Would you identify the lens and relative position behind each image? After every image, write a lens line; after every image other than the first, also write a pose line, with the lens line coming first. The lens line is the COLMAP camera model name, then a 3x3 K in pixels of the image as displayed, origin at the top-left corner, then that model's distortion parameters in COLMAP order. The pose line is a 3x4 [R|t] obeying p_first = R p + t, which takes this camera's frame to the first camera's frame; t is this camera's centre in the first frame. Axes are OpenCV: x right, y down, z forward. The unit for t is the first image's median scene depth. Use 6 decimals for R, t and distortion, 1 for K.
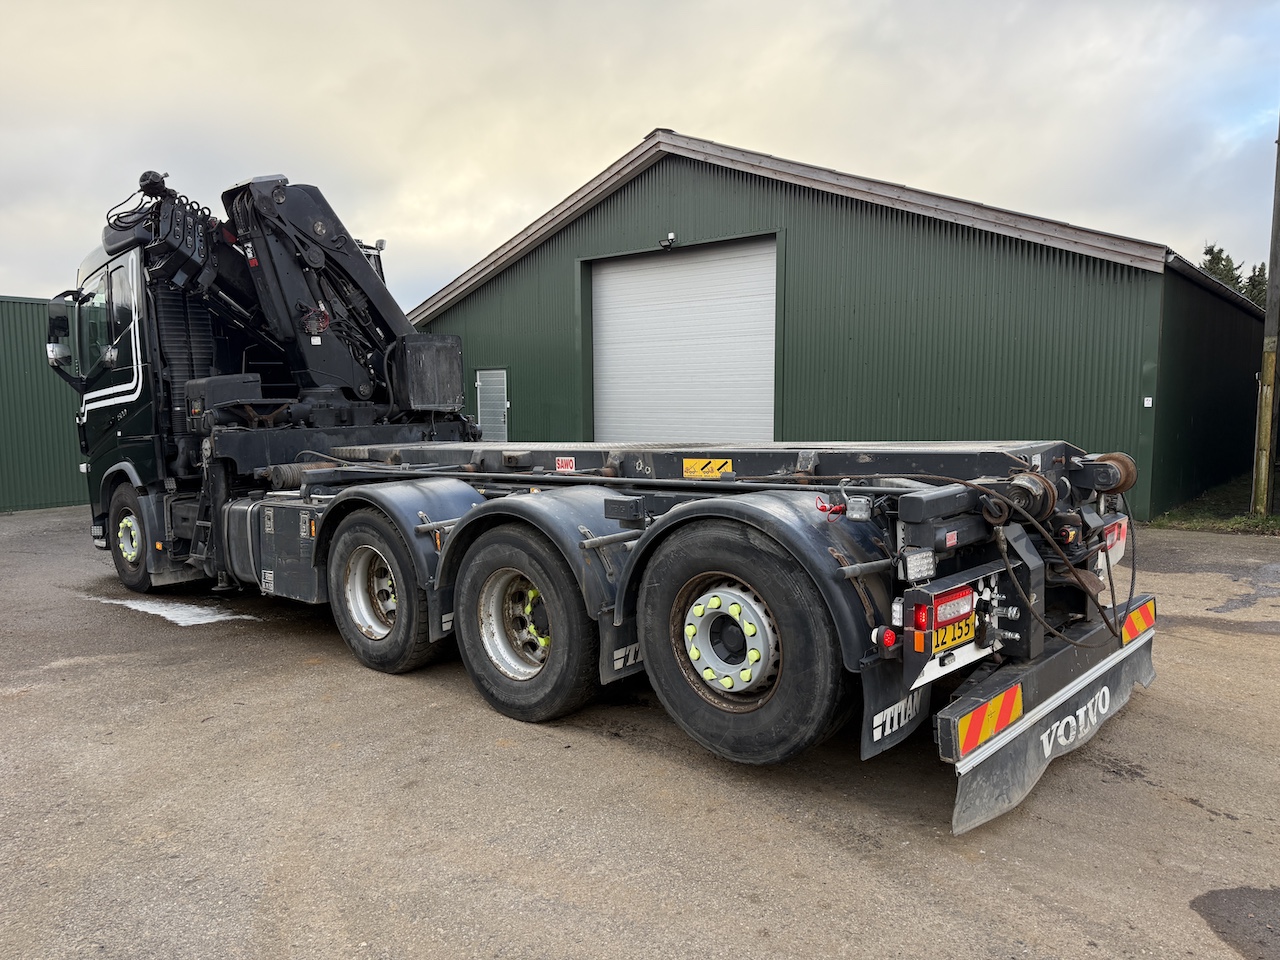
lens RADIAL K [[884.9, 0, 637.9], [0, 884.9, 486.1], [0, 0, 1]] dist [0.054207, -0.095056]
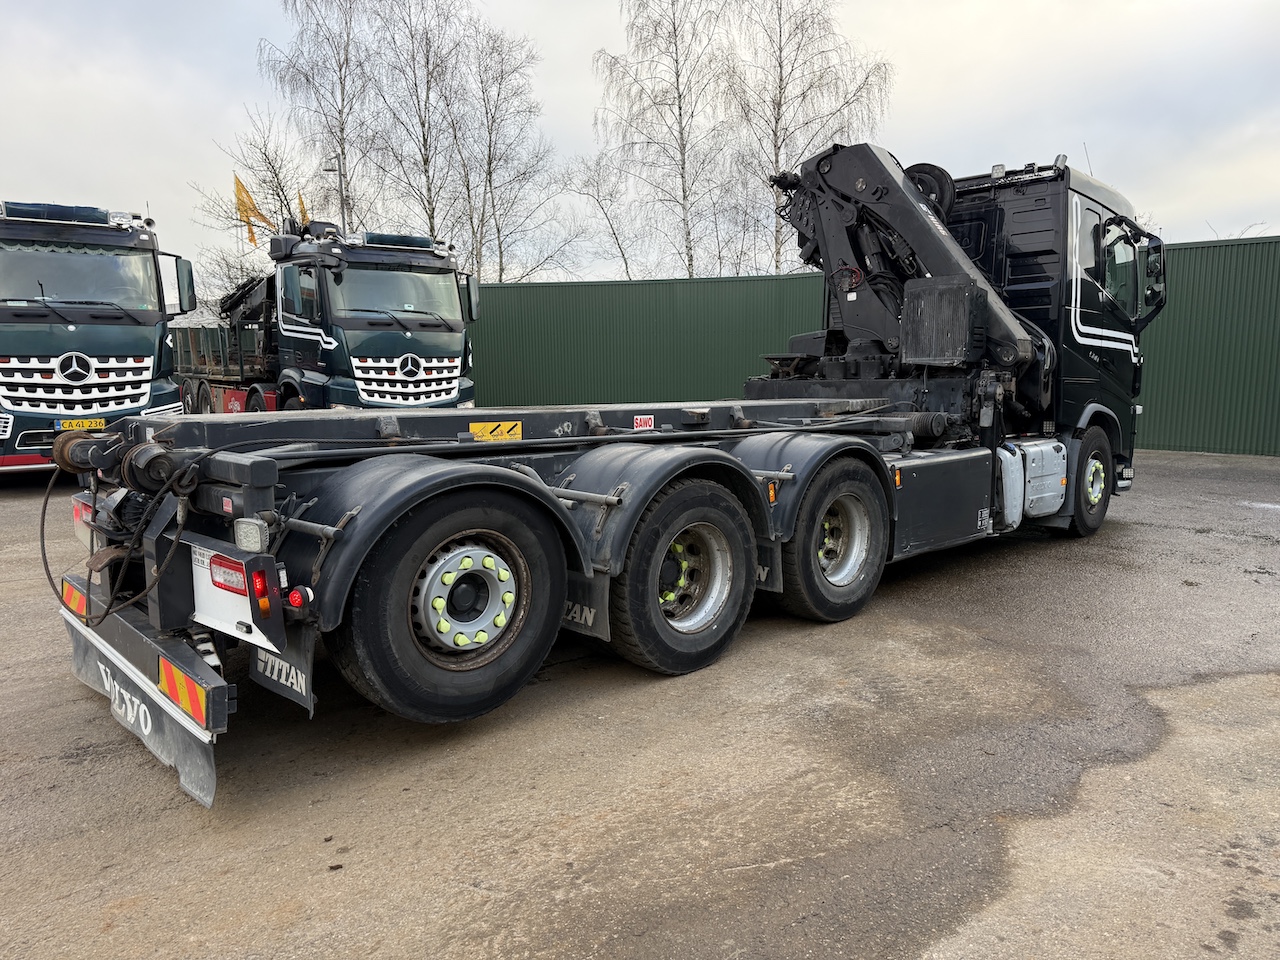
lens RADIAL K [[884.9, 0, 637.9], [0, 884.9, 486.1], [0, 0, 1]] dist [0.054207, -0.095056]
pose [[-0.046502, 0.150046, -0.987585, 0.705708], [-0.083944, 0.984570, 0.153540, -0.082106], [0.995385, 0.090042, -0.033189, 0.794791]]
